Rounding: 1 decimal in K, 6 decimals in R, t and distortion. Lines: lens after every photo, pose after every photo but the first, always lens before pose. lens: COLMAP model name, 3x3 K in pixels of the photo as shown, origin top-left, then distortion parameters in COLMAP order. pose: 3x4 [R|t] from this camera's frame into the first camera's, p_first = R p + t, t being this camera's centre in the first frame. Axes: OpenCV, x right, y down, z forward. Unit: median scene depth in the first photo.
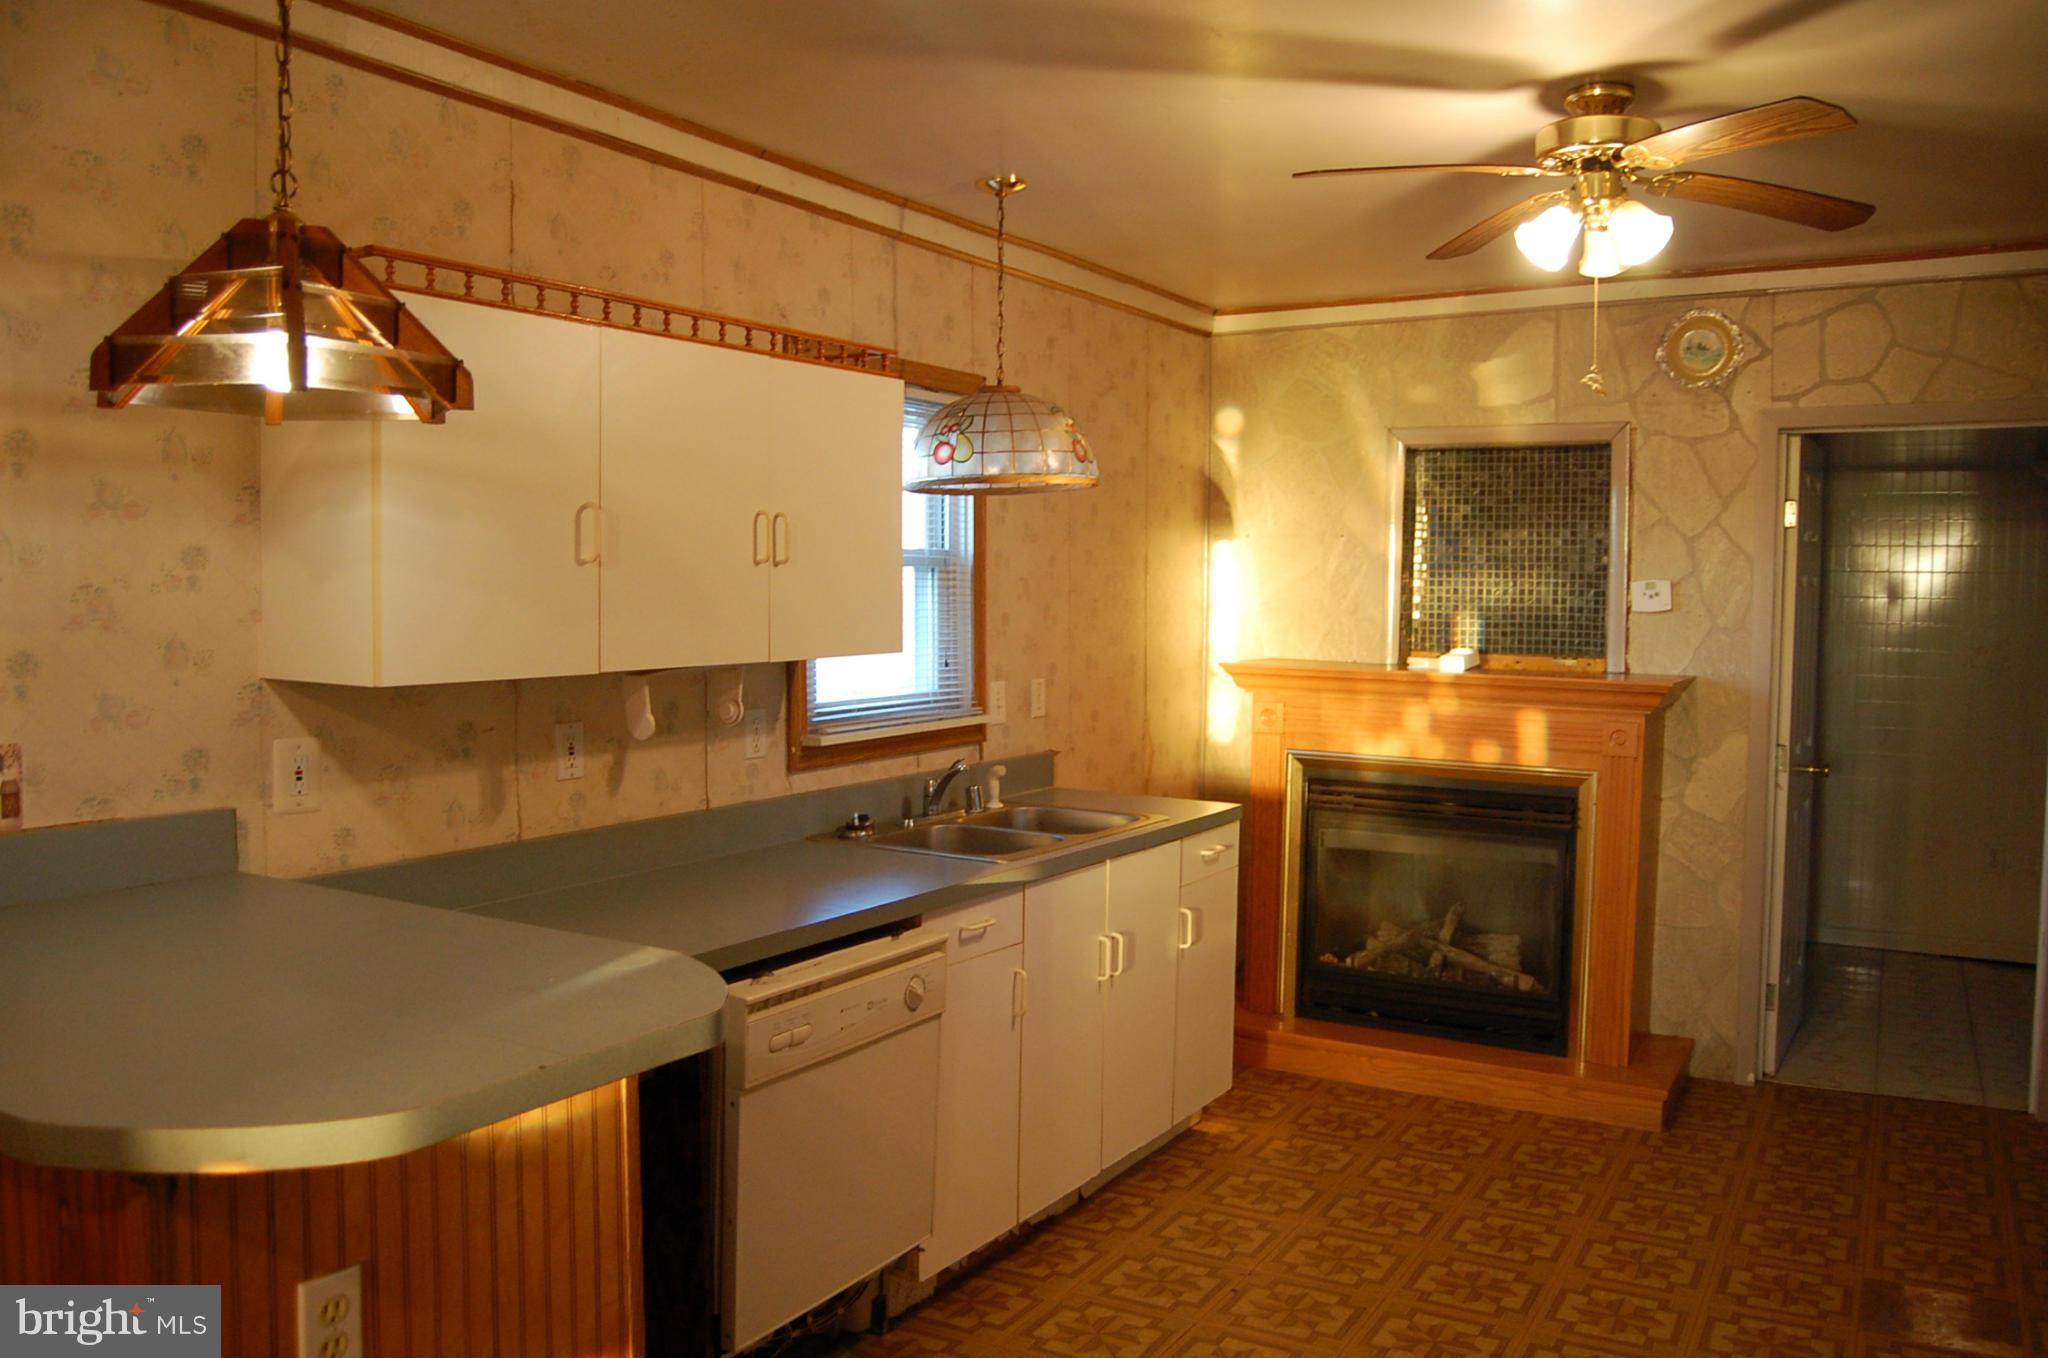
lens RADIAL K [[1608.9, 0, 1034.6], [0, 1608.9, 676.1], [0, 0, 1]] dist [-0.084669, 0.029564]
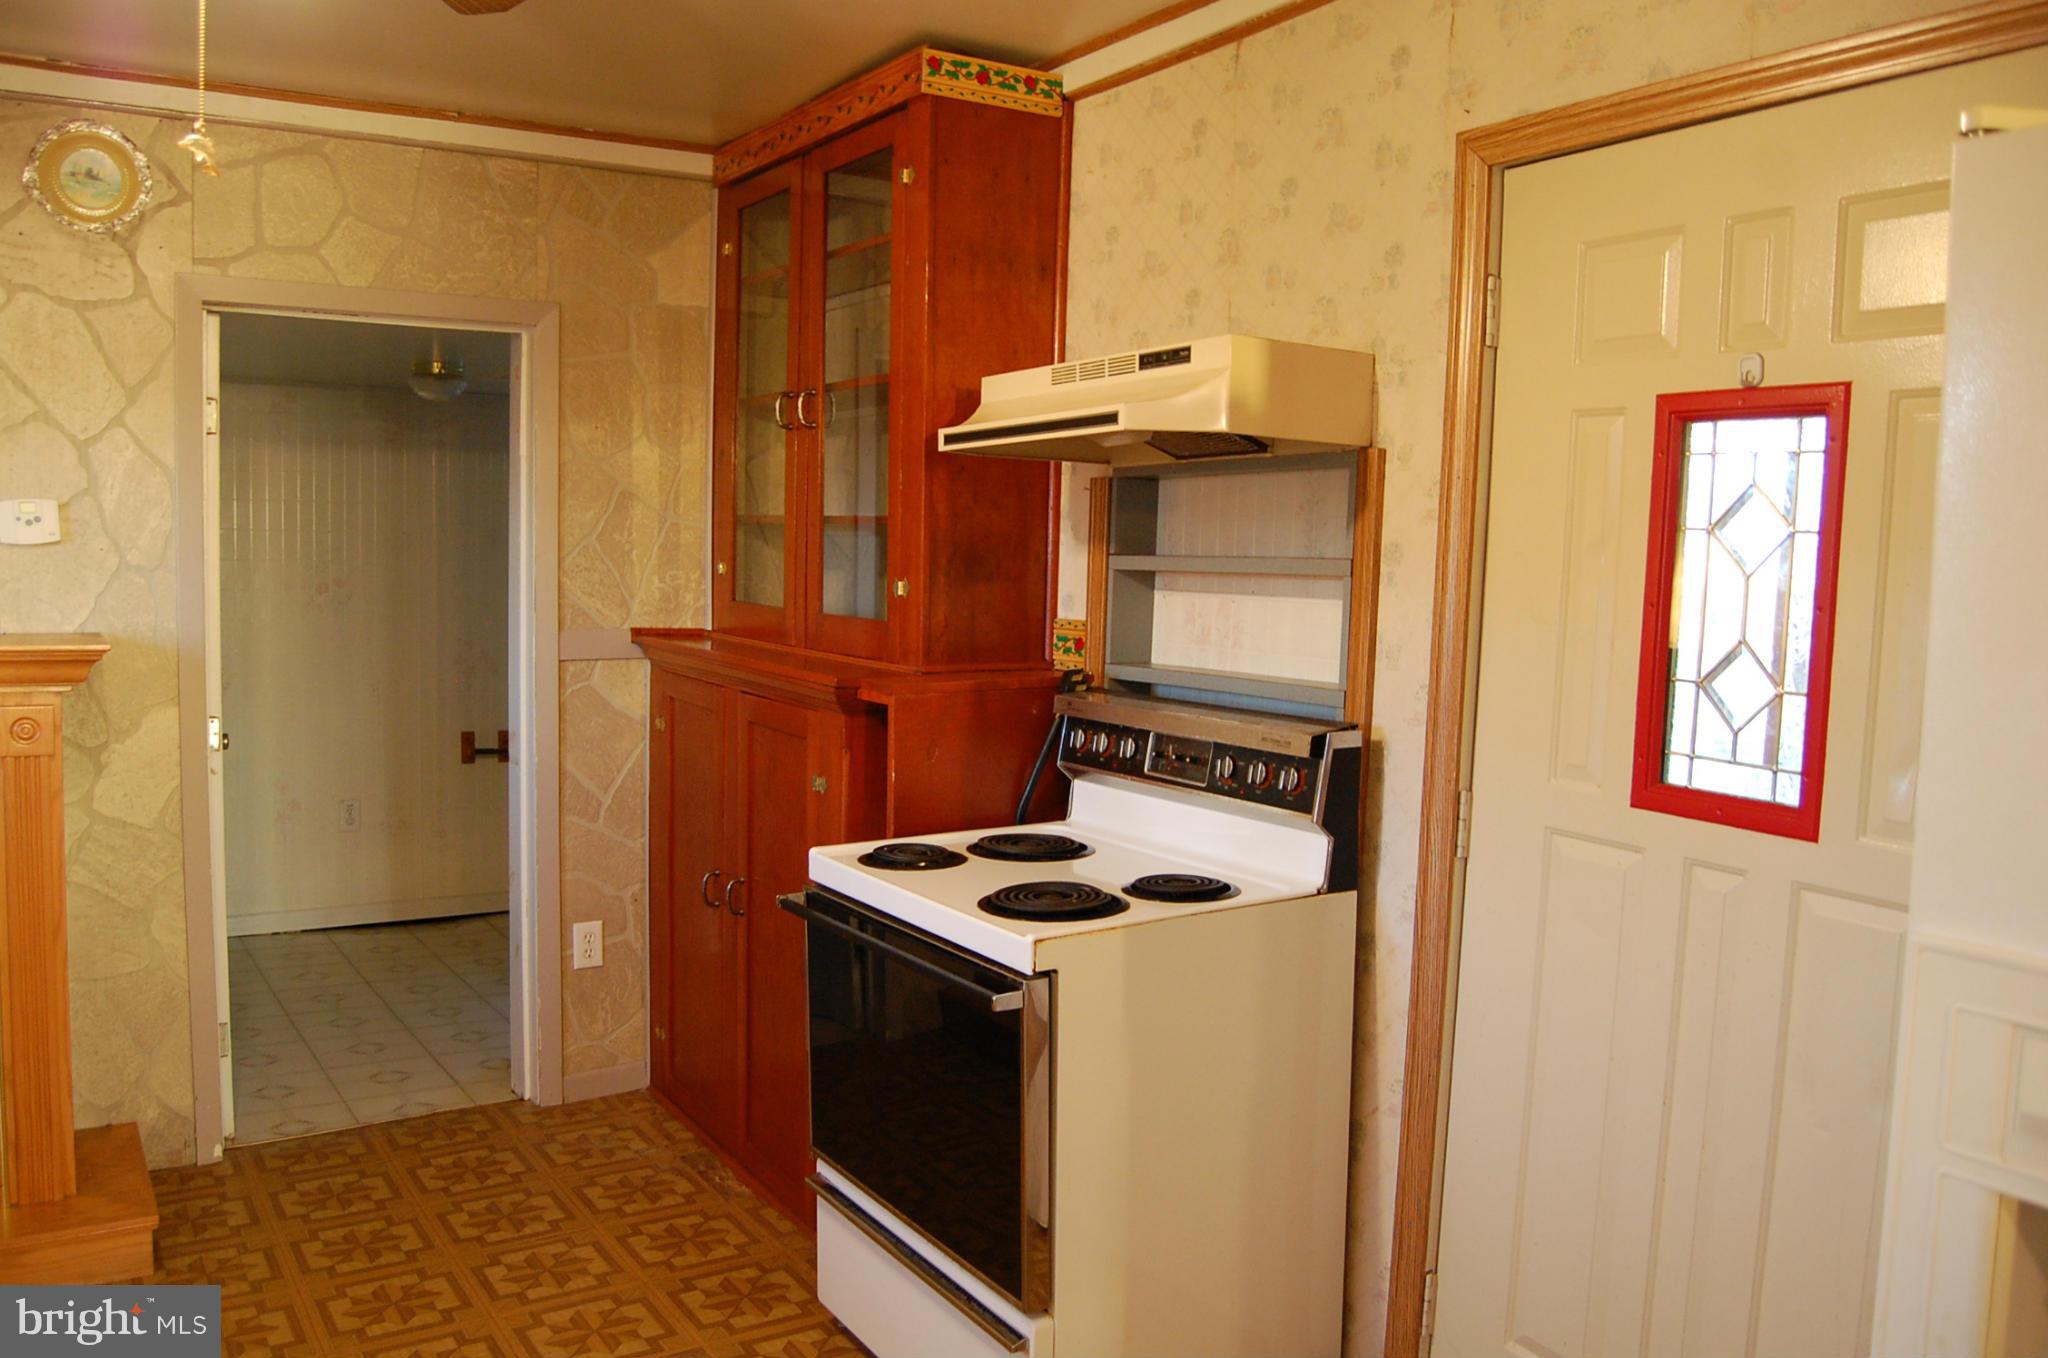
lens RADIAL K [[1608.9, 0, 1036.1], [0, 1608.9, 681.3], [0, 0, 1]] dist [-0.084669, 0.029564]
pose [[0.462456, -0.070410, 0.883842, -0.021059], [0.032654, 0.997518, 0.062381, -0.008902], [-0.886041, 0.000012, 0.463607, 0.298259]]
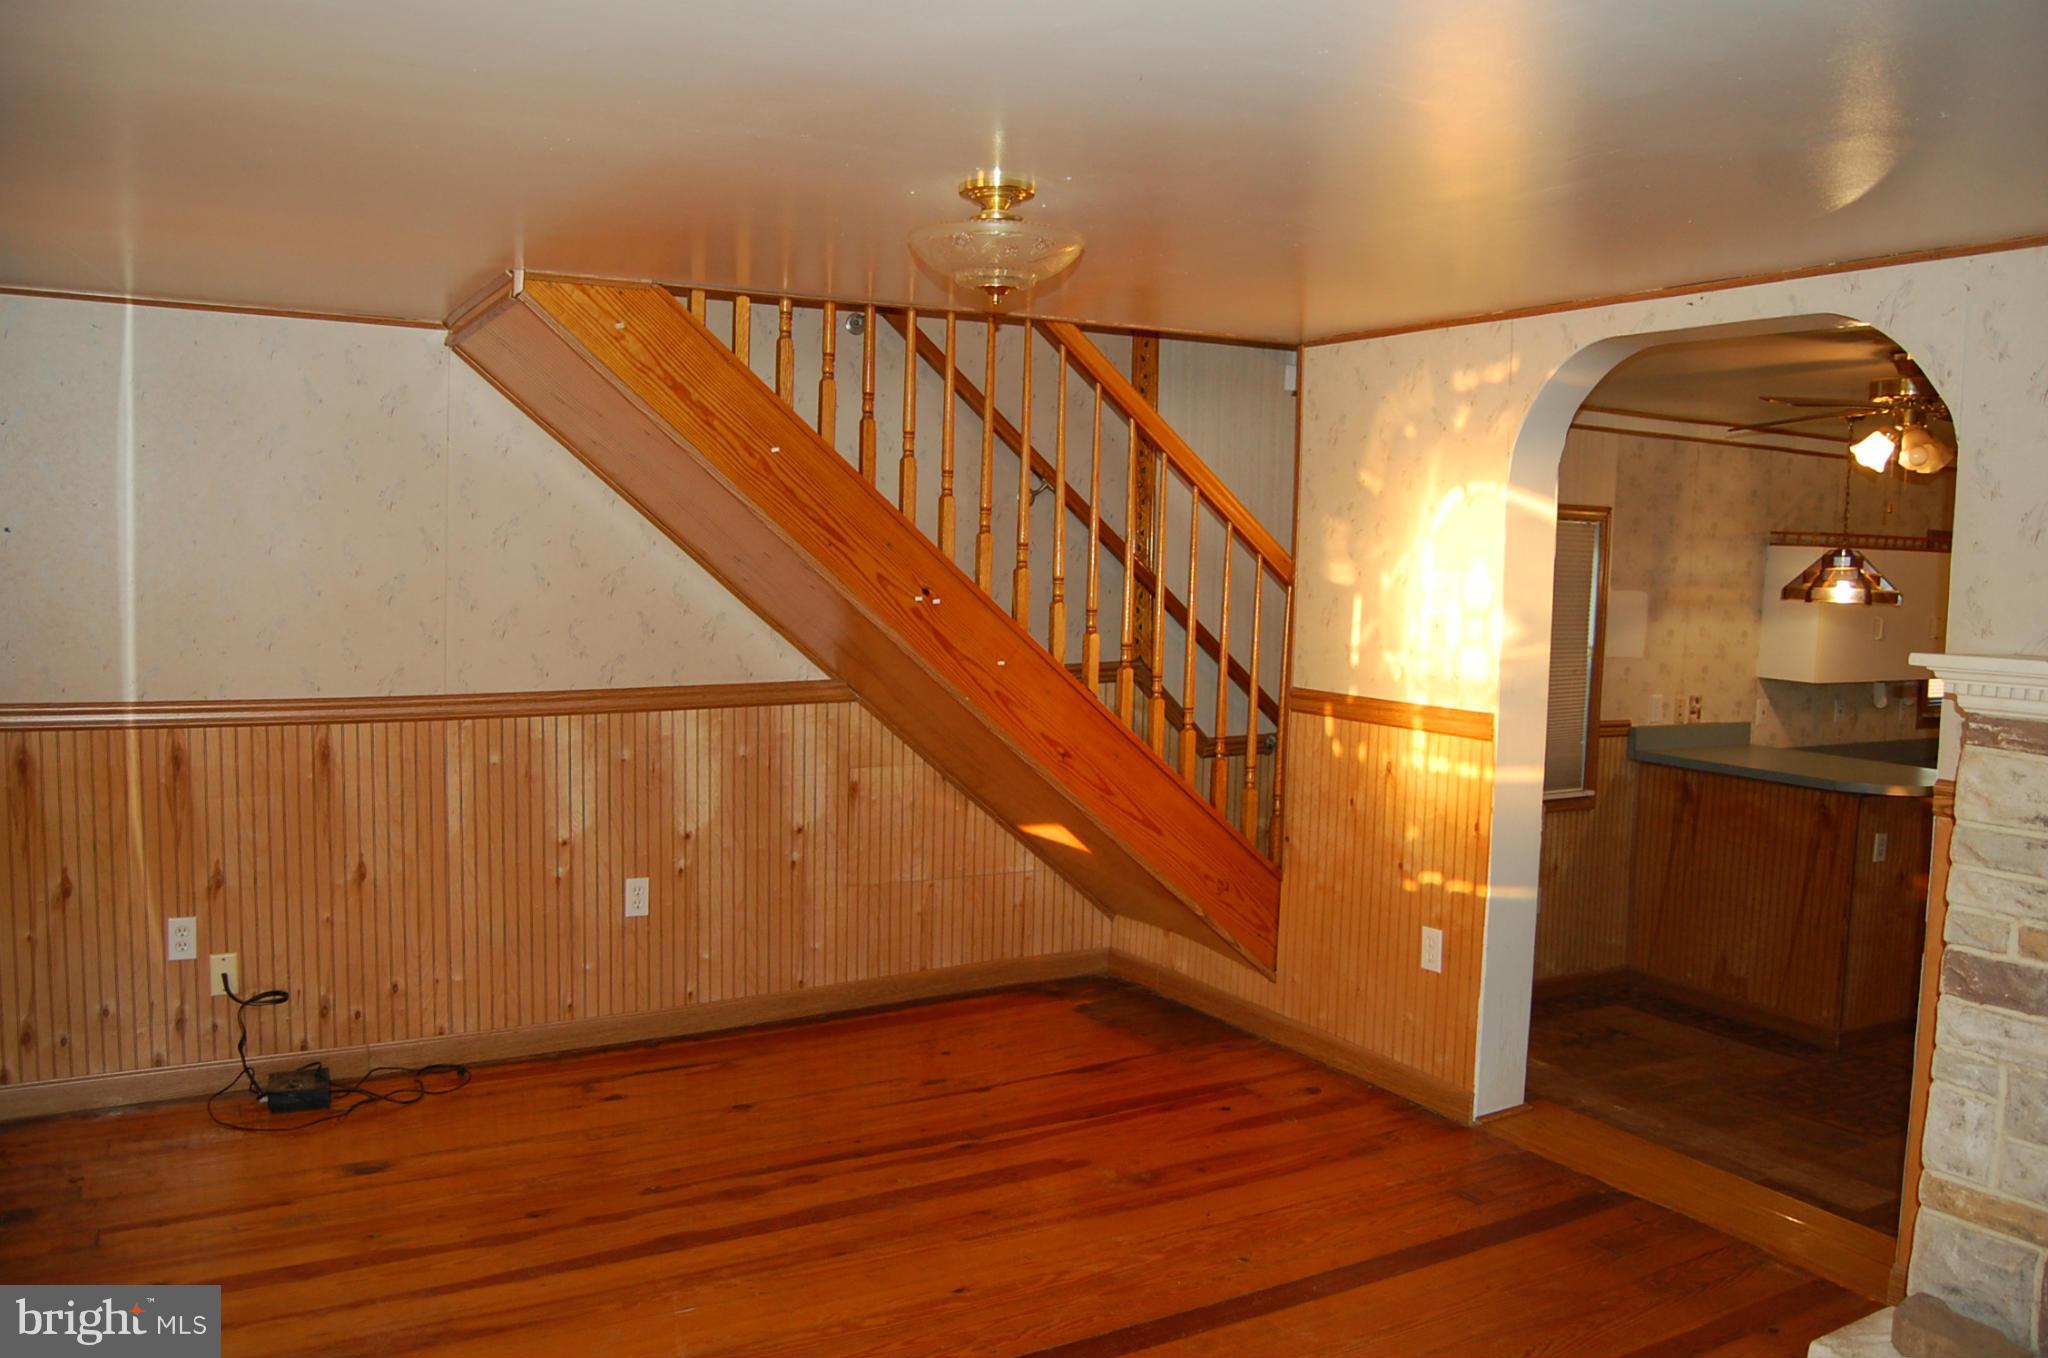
lens RADIAL K [[1608.9, 0, 1025.6], [0, 1608.9, 683.9], [0, 0, 1]] dist [-0.084669, 0.029564]
pose [[0.872554, 0.057629, -0.485107, -0.141732], [-0.049697, 0.998337, 0.029209, -0.002167], [0.485983, -0.001378, 0.873967, -1.151931]]
